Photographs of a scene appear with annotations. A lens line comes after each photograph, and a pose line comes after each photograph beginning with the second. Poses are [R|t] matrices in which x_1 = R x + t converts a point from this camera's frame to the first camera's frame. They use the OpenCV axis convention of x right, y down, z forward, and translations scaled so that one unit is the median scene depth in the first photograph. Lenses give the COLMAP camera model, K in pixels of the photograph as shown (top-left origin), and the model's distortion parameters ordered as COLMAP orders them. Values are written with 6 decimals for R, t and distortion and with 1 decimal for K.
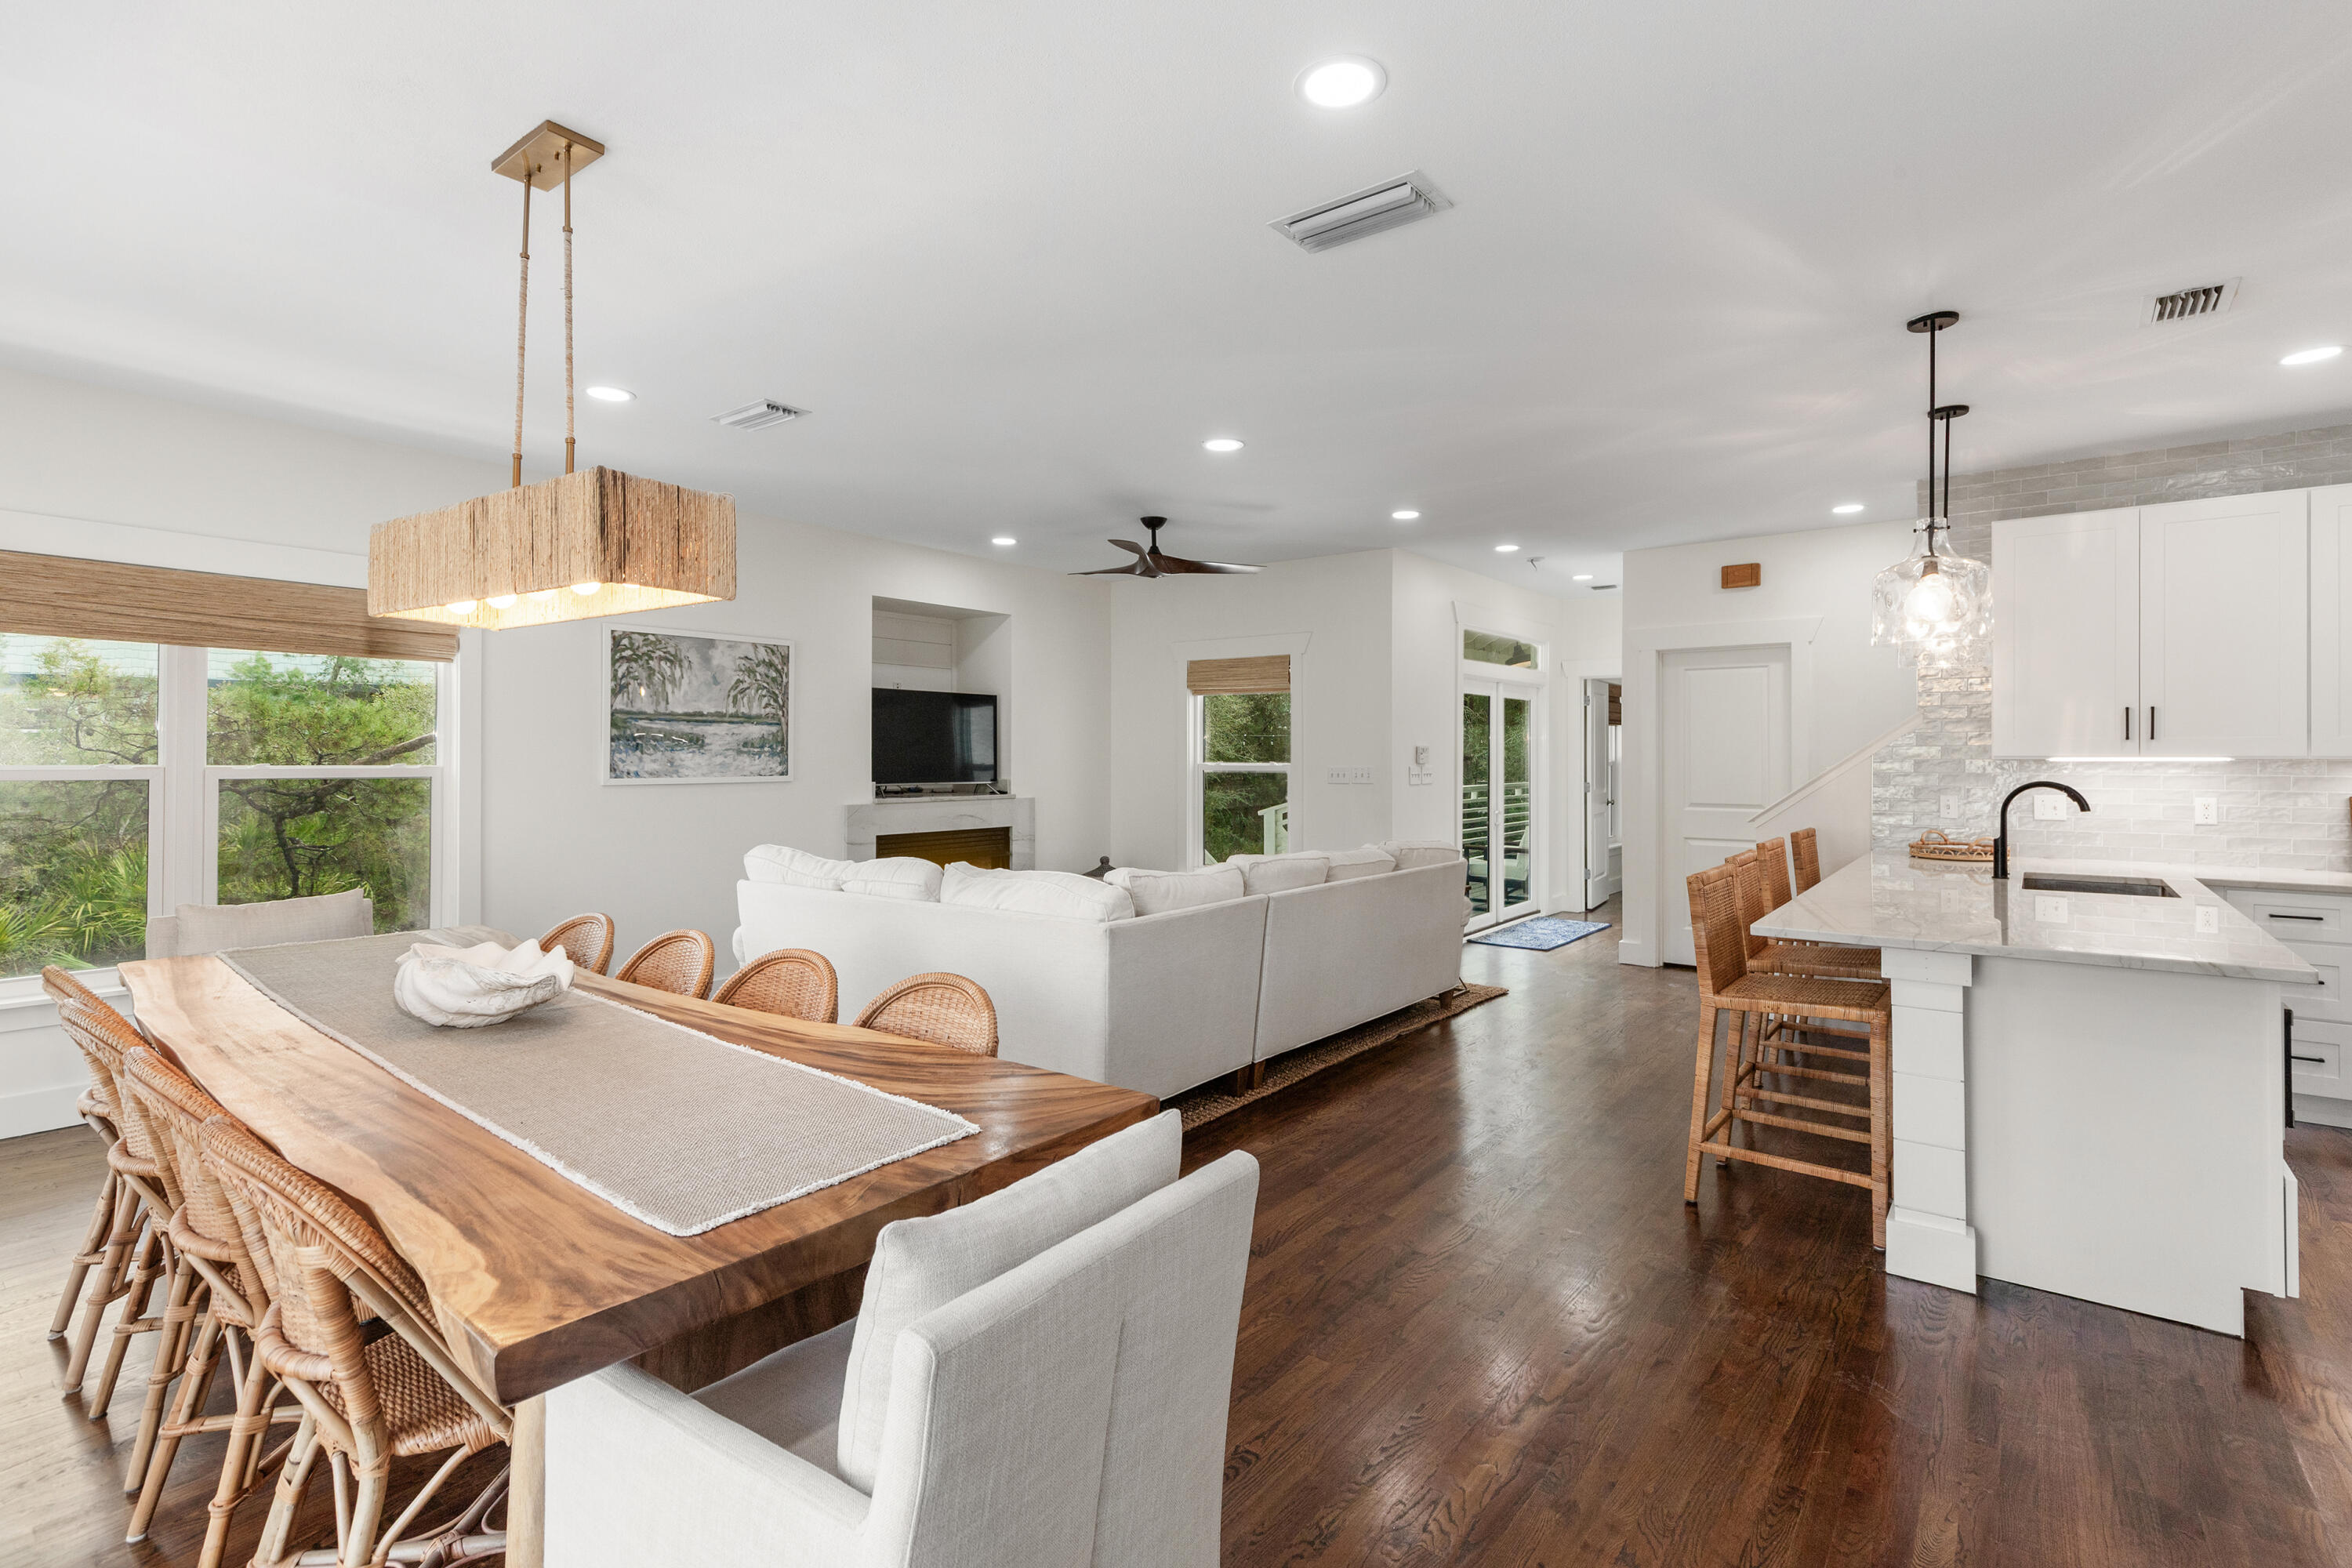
lens RADIAL K [[1072.4, 0, 1184.2], [0, 1072.4, 752.1], [0, 0, 1]] dist [0.015592, -0.004002]
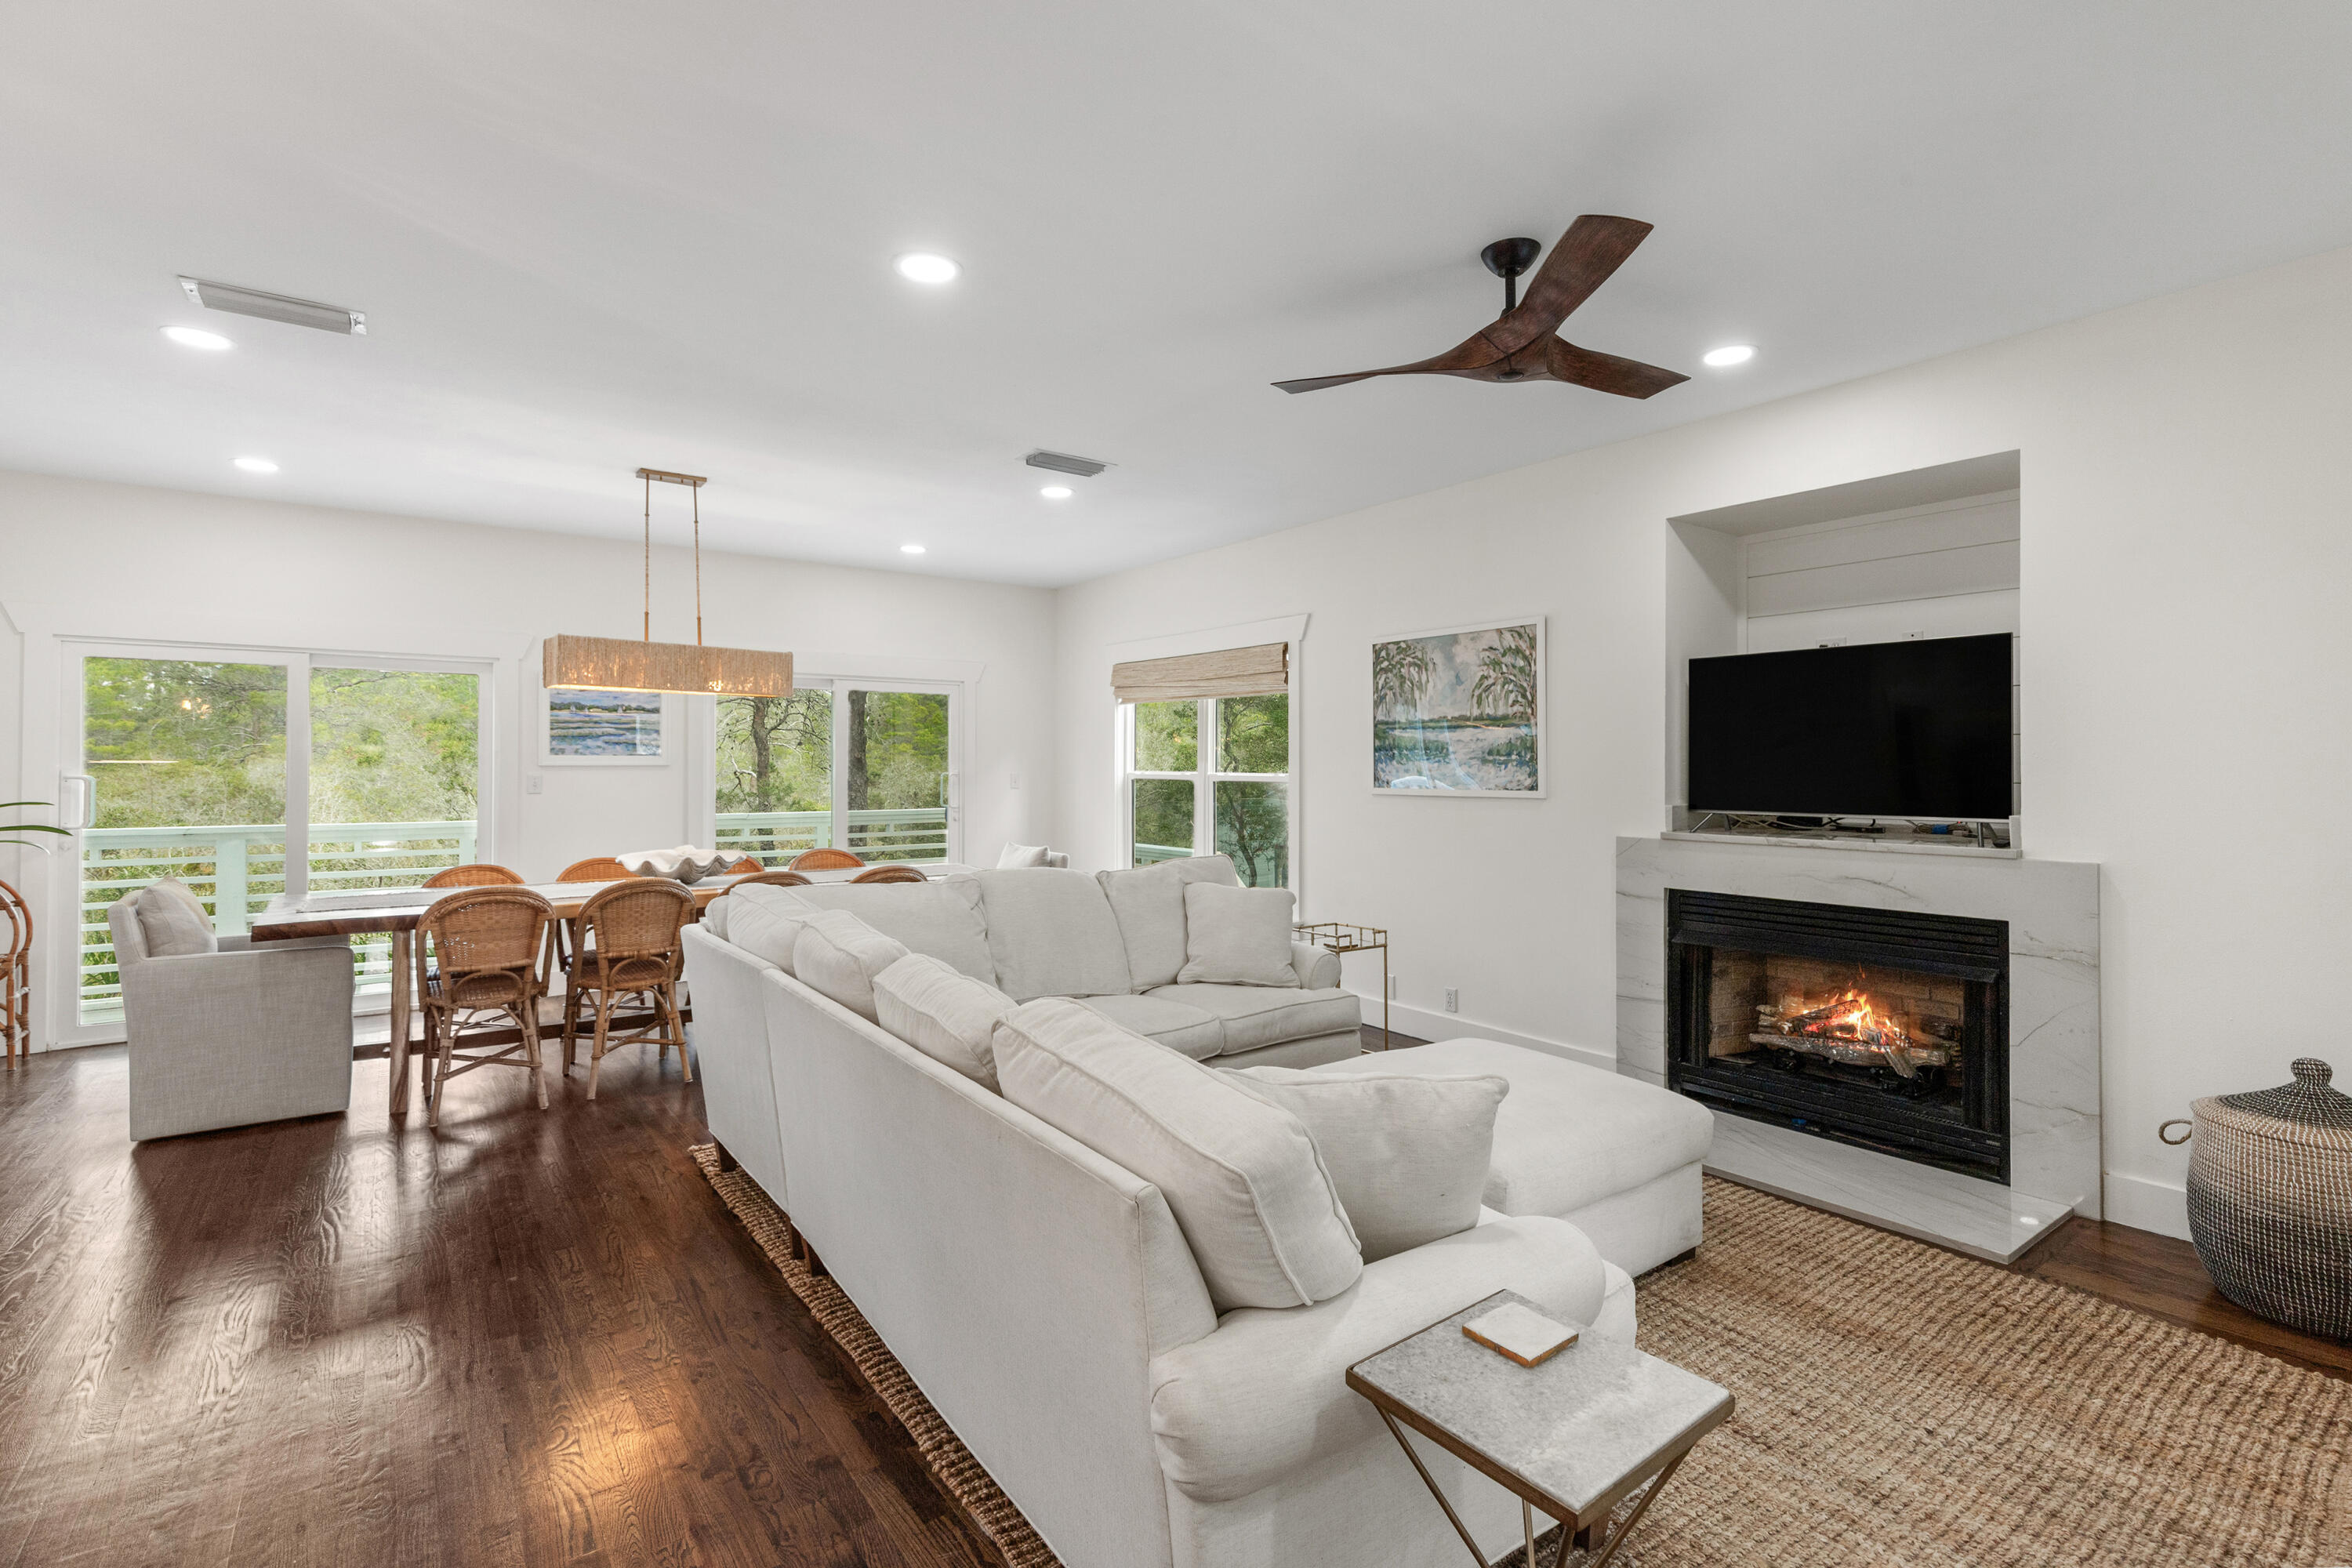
lens RADIAL K [[1072.4, 0, 1161.8], [0, 1072.4, 767.8], [0, 0, 1]] dist [0.015592, -0.004002]
pose [[-0.274511, -0.004112, -0.961575, 0.467871], [-0.000076, 0.999991, -0.004255, 0.008814], [0.961584, -0.001095, -0.274509, 0.991269]]
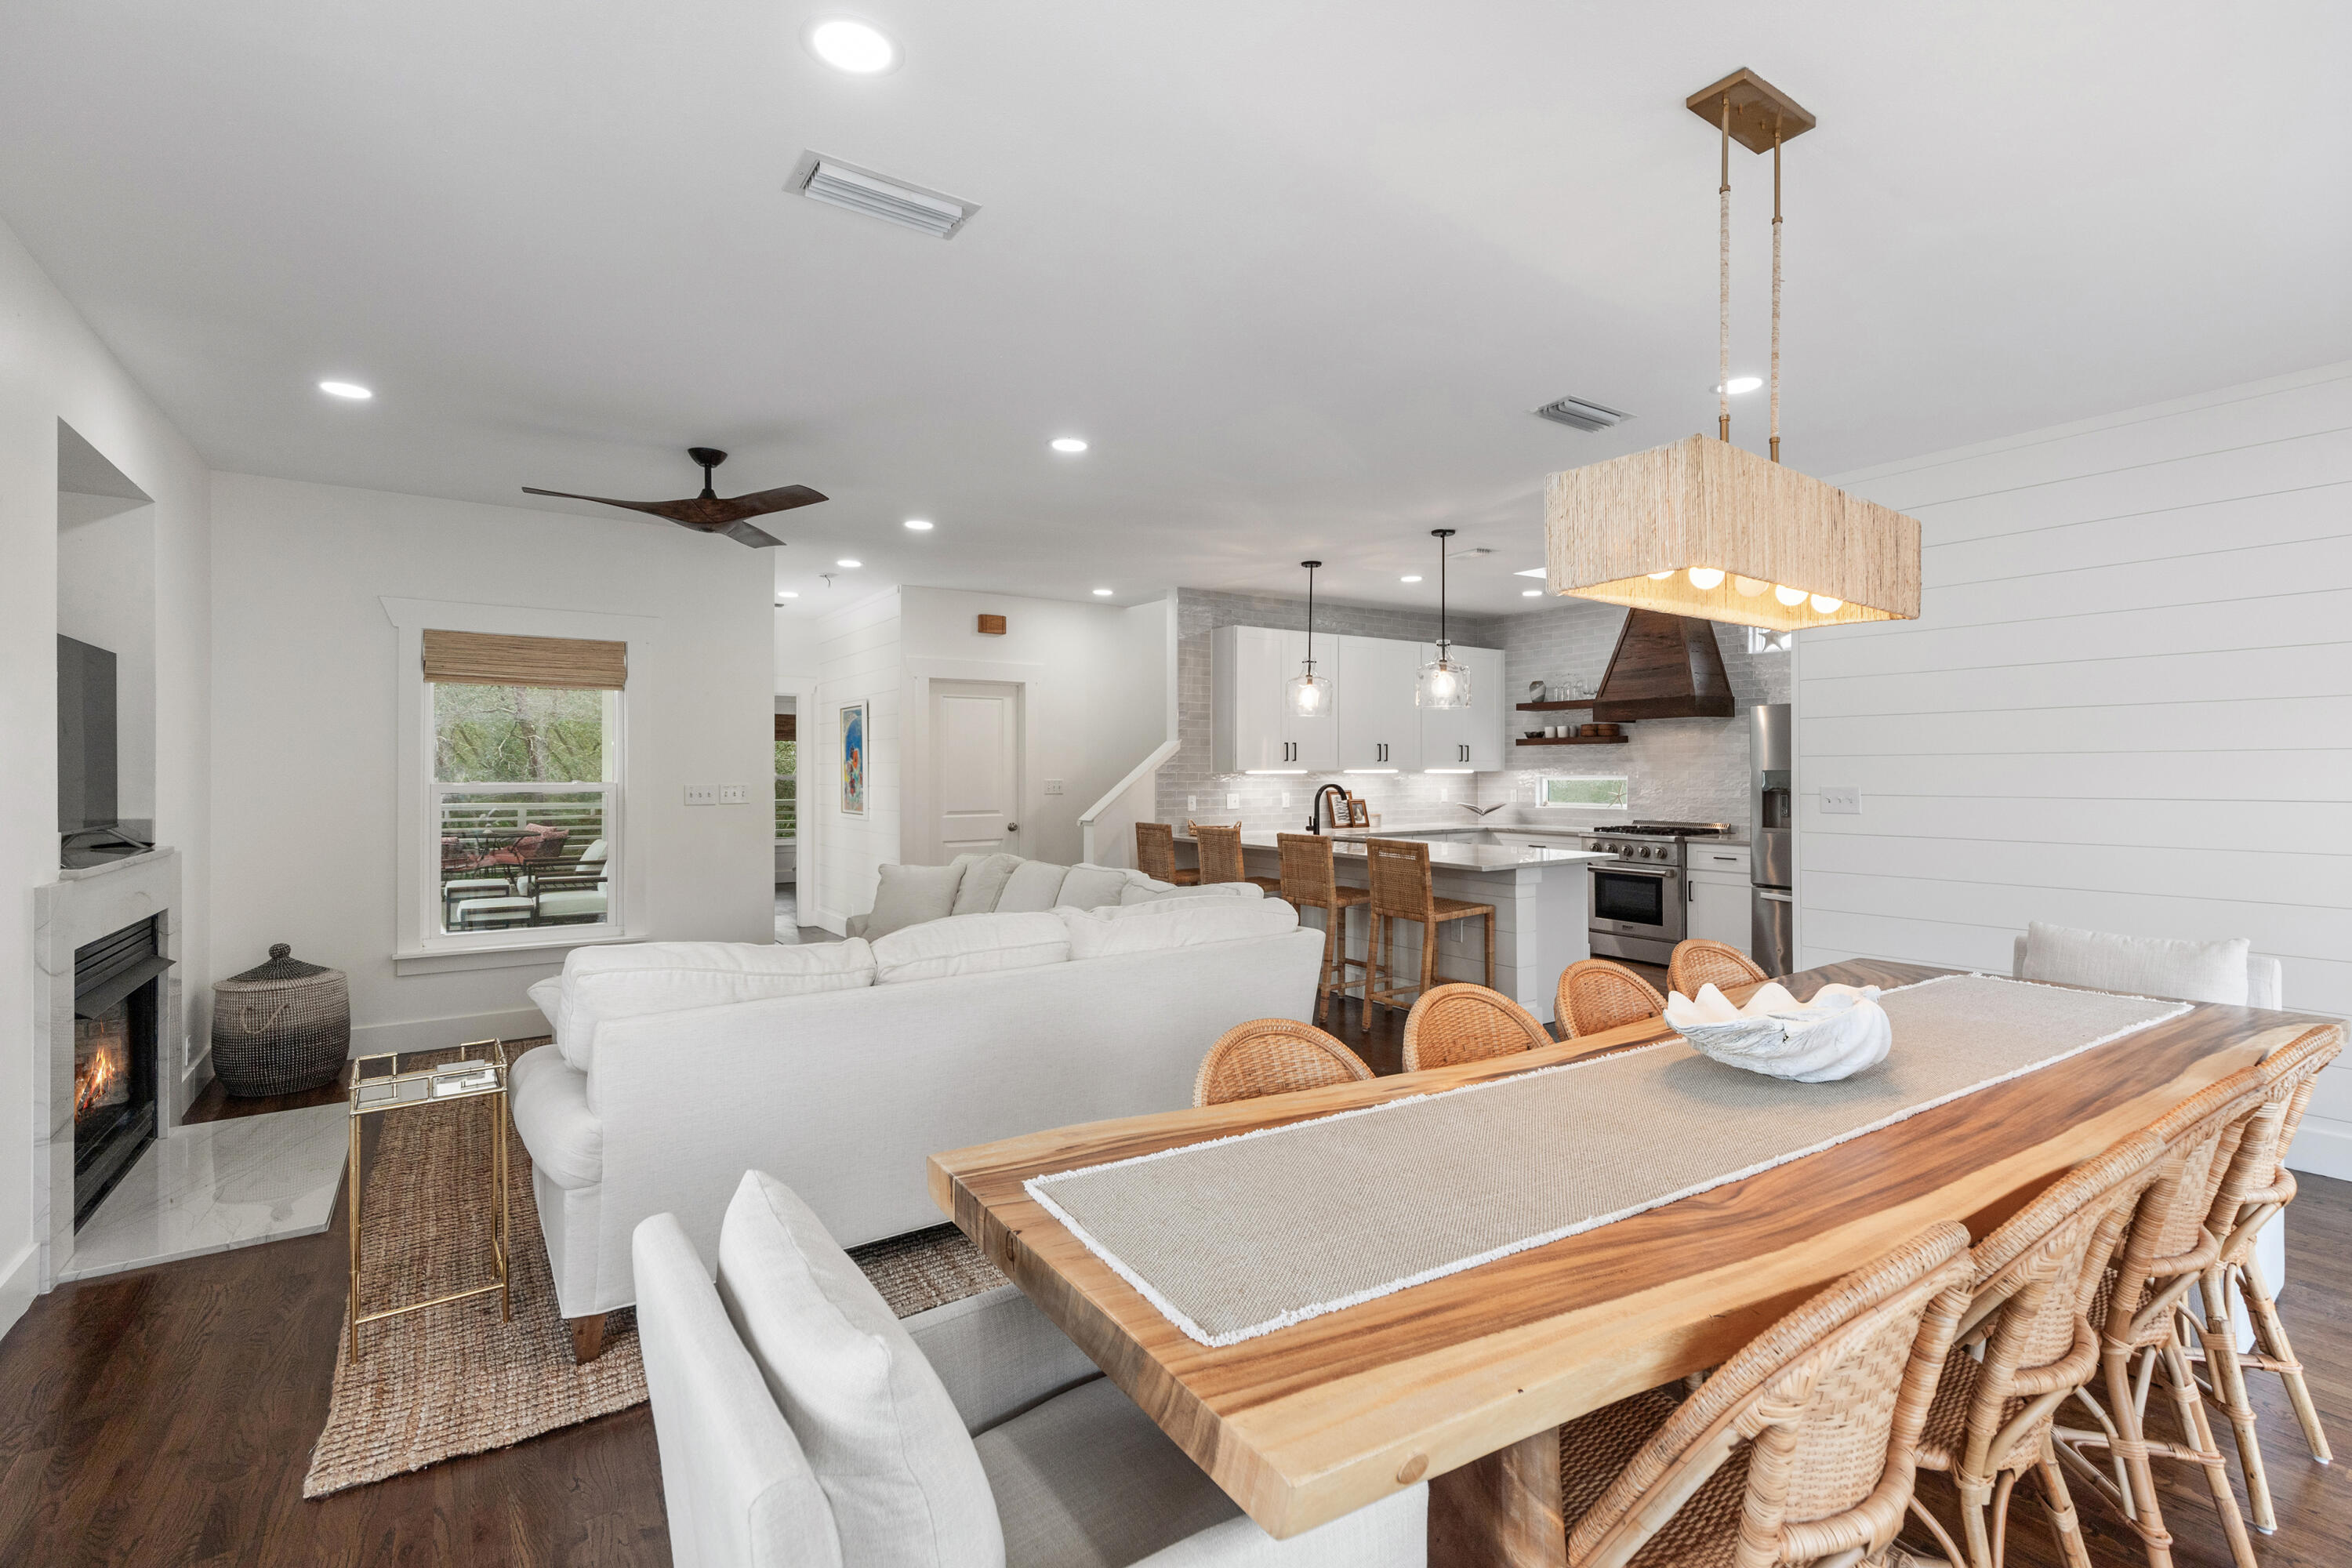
lens RADIAL K [[1072.4, 0, 1186.0], [0, 1072.4, 771.4], [0, 0, 1]] dist [0.015592, -0.004002]
pose [[0.305932, 0.000884, 0.952053, -0.642268], [0.000829, 0.999999, -0.001194, 0.005357], [-0.952053, 0.001154, 0.305931, 0.465534]]
